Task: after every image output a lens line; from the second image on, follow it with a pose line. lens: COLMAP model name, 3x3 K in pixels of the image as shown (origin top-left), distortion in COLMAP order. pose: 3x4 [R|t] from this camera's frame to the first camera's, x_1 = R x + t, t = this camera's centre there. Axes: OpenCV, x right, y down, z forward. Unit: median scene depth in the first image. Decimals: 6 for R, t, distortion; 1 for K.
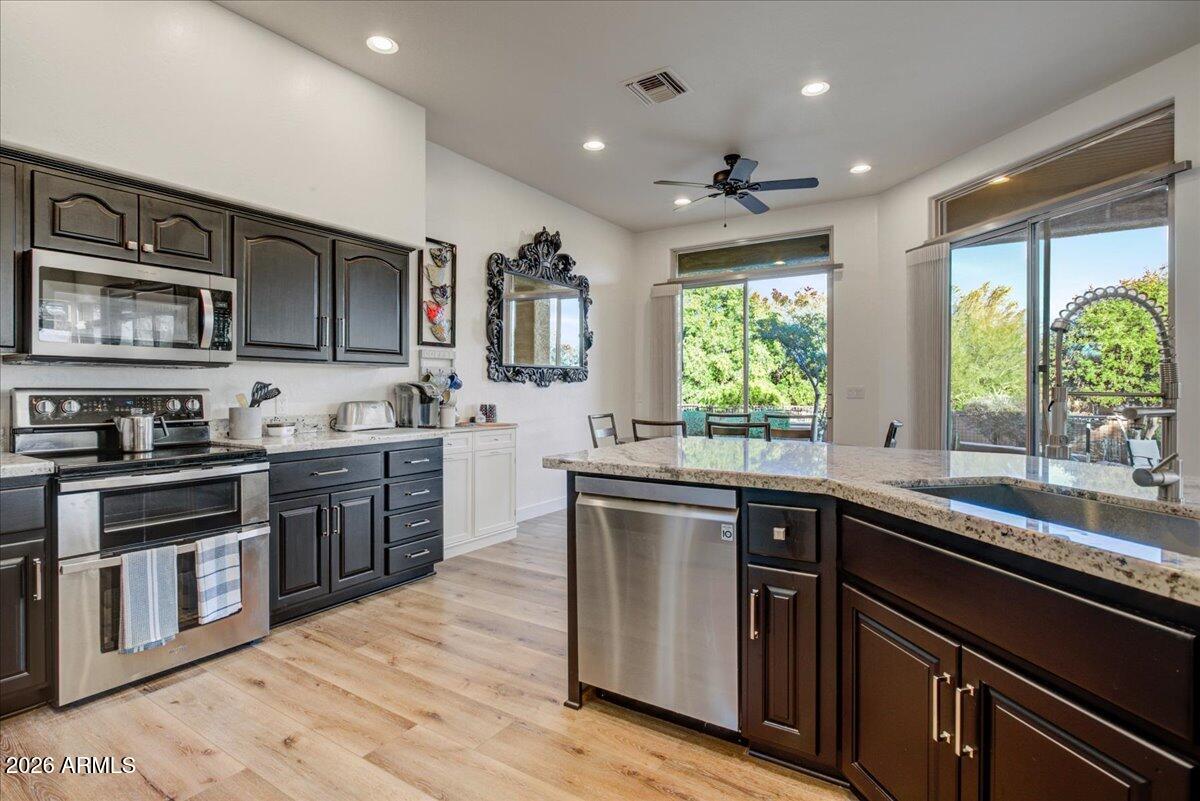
lens RADIAL K [[592.7, 0, 592.4], [0, 592.7, 388.4], [0, 0, 1]] dist [-0.001728, 0.000565]
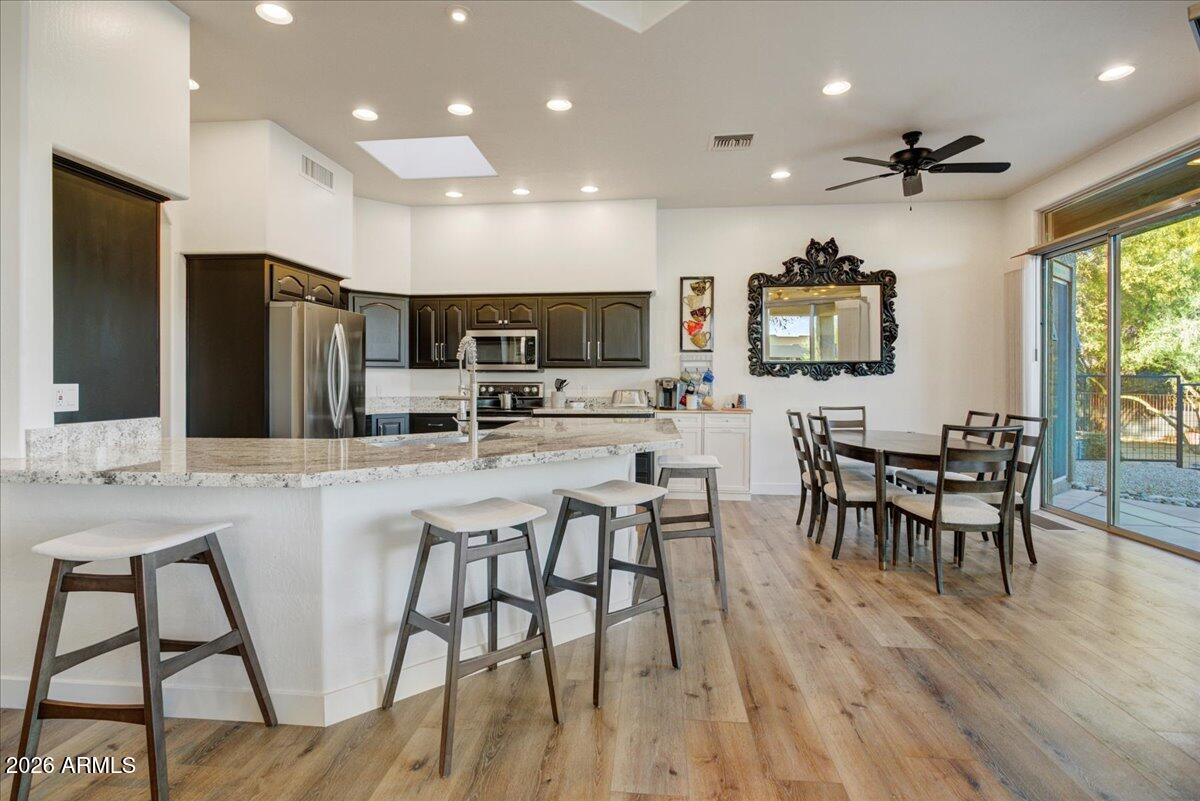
lens RADIAL K [[592.7, 0, 592.4], [0, 592.7, 388.4], [0, 0, 1]] dist [-0.001728, 0.000565]
pose [[0.453011, 0.013992, -0.891395, 1.374057], [0.000040, 0.999877, 0.015714, -0.010340], [0.891505, -0.007154, 0.452955, 0.221333]]
